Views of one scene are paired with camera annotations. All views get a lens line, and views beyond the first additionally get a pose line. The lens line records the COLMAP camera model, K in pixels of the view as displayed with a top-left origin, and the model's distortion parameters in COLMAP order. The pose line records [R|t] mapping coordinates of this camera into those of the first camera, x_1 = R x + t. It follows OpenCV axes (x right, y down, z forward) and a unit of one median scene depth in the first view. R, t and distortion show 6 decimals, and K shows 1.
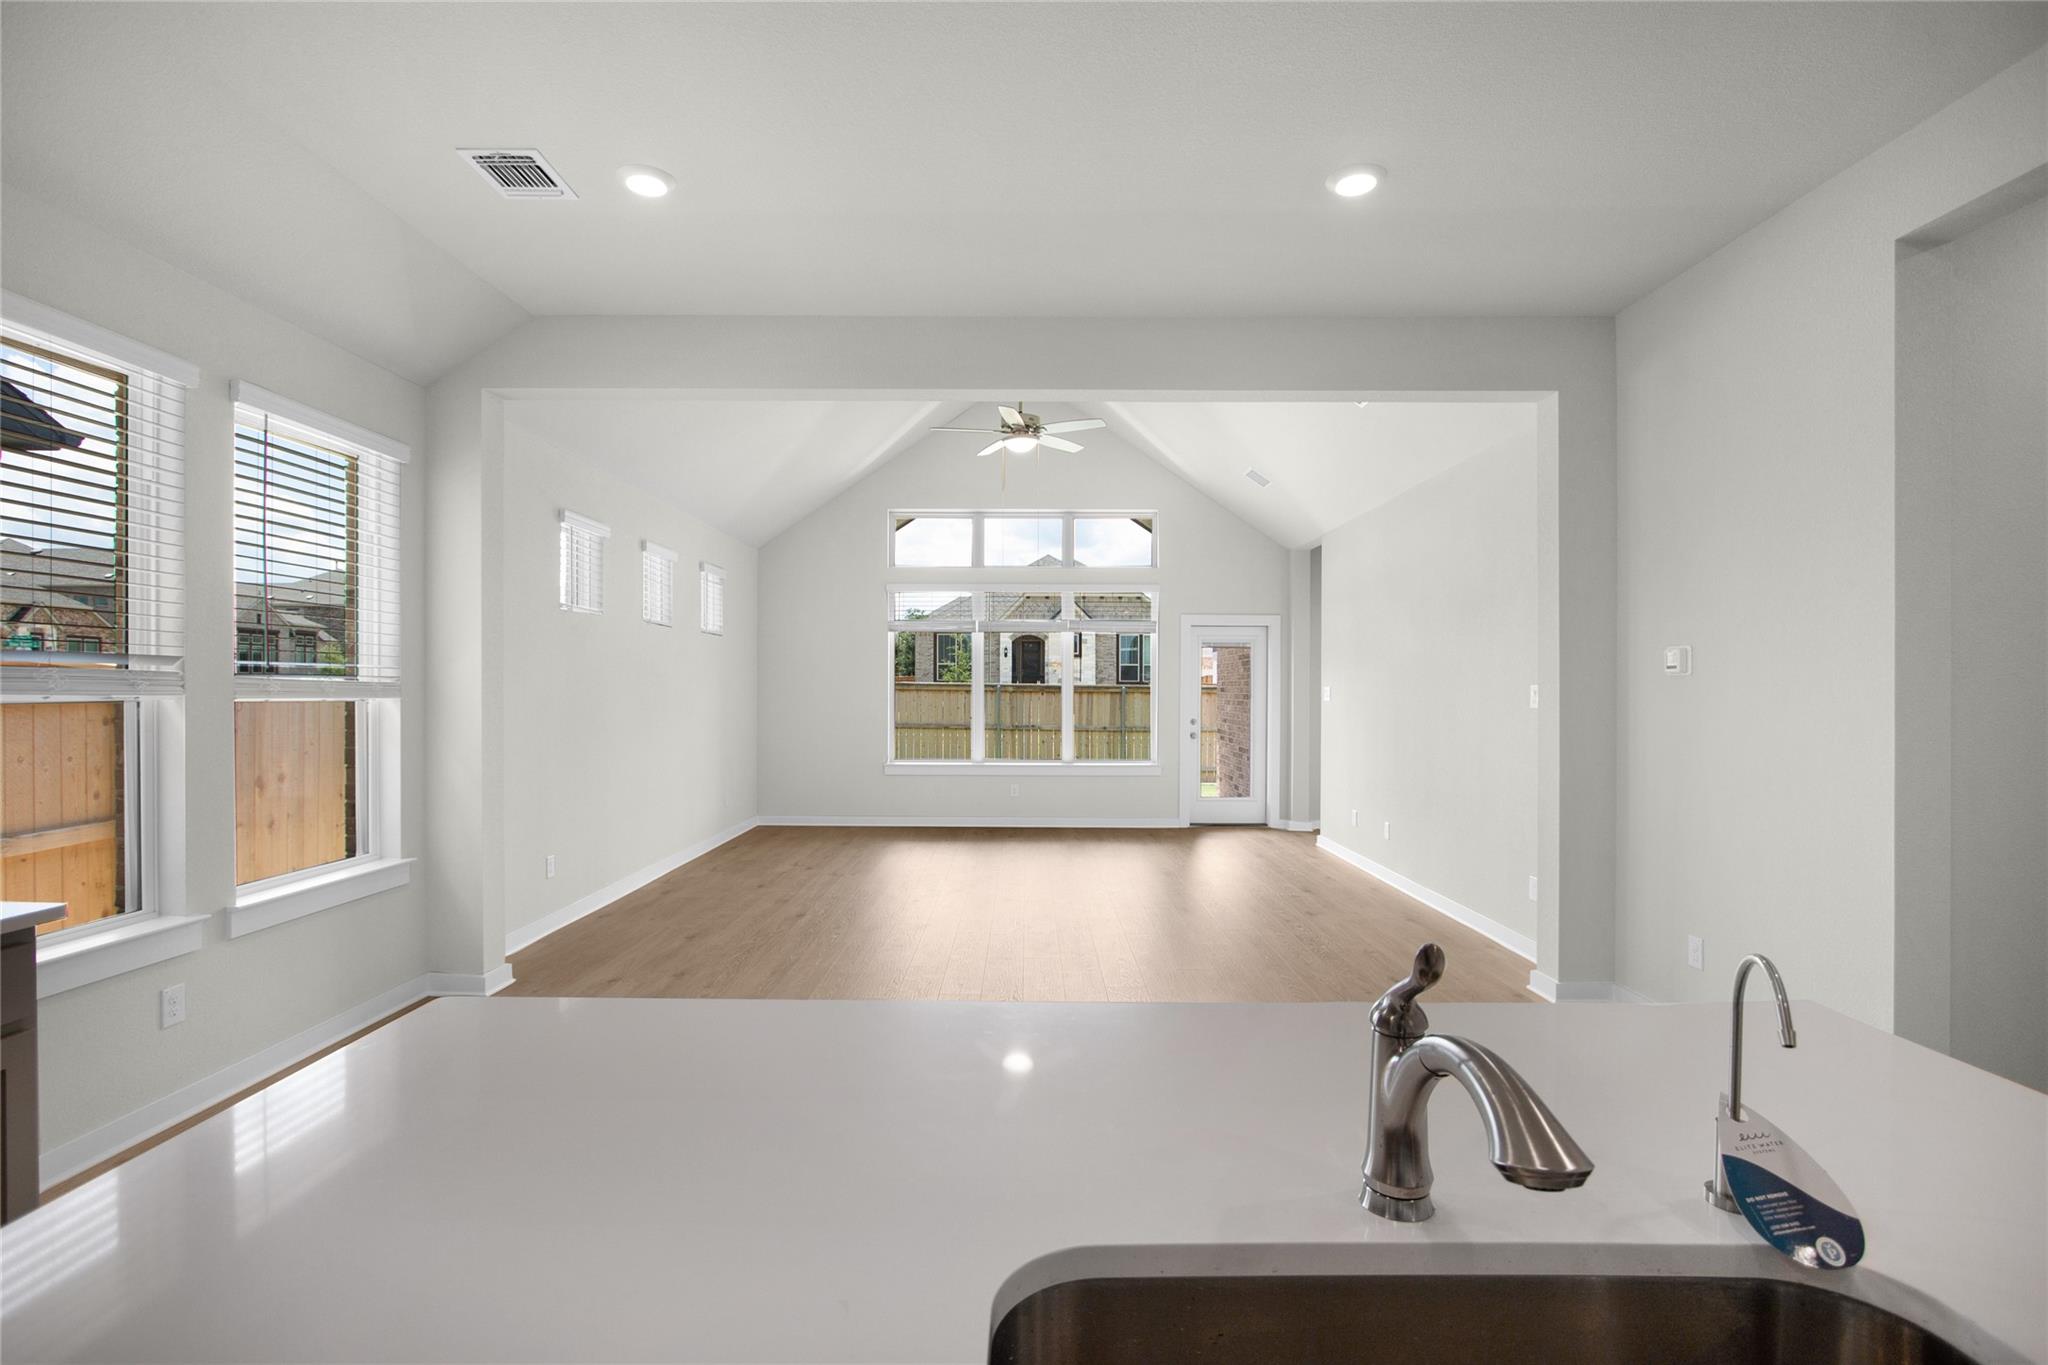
lens RADIAL K [[970.5, 0, 1024.0], [0, 970.5, 682.5], [0, 0, 1]] dist [-0.001349, -0.000055]
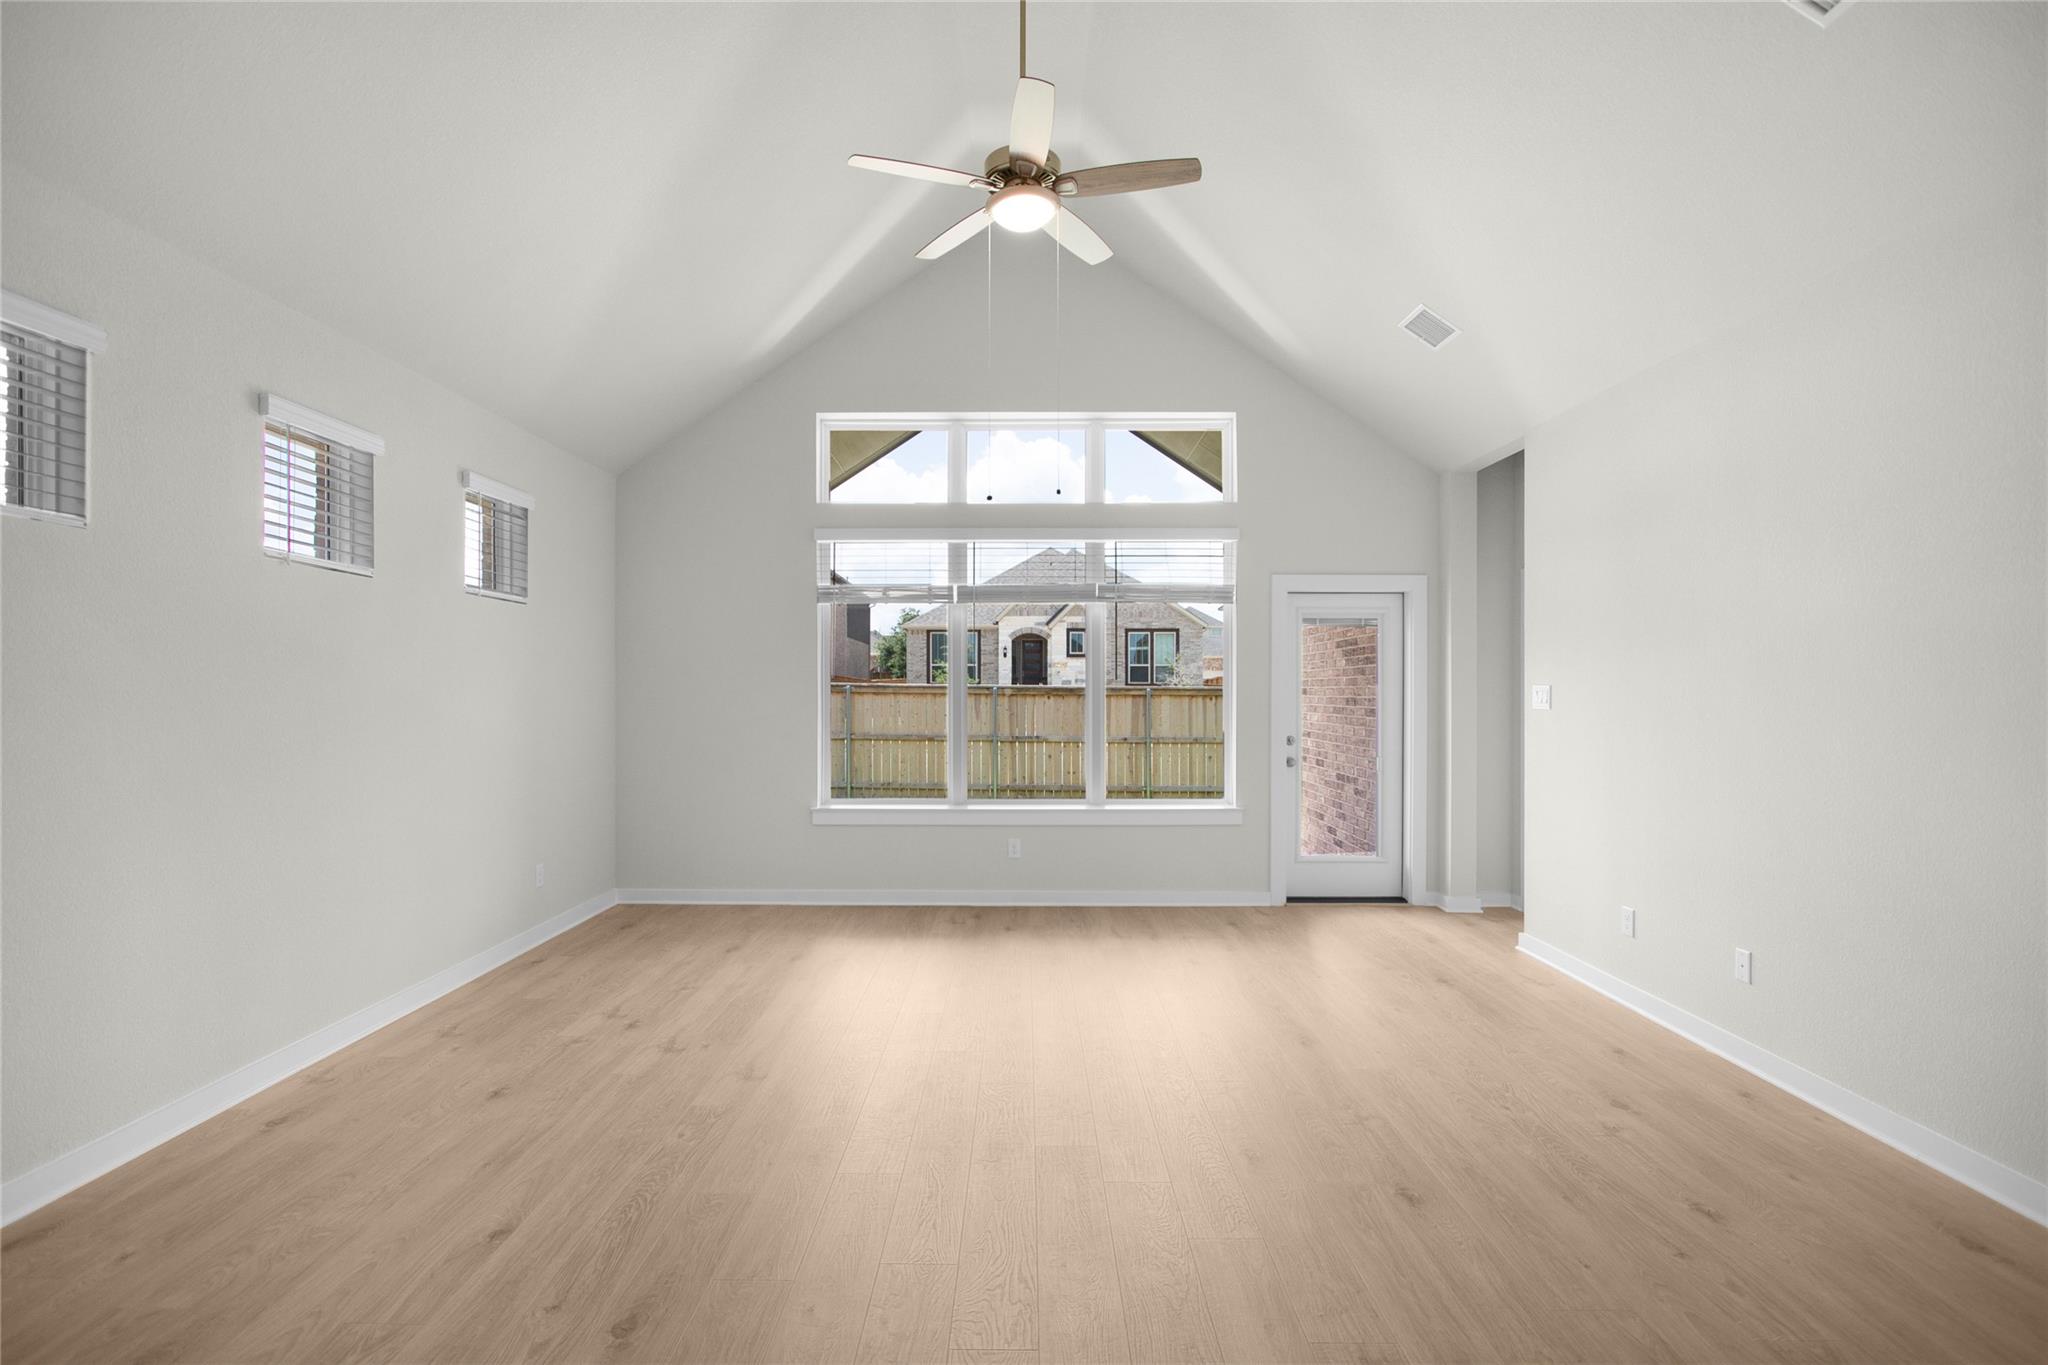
lens RADIAL K [[970.5, 0, 1024.0], [0, 970.5, 682.5], [0, 0, 1]] dist [-0.001349, -0.000055]
pose [[0.999994, -0.003478, -0.000203, -0.001568], [0.003477, 0.999989, -0.003032, 0.001706], [0.000214, 0.003031, 0.999995, 0.197416]]
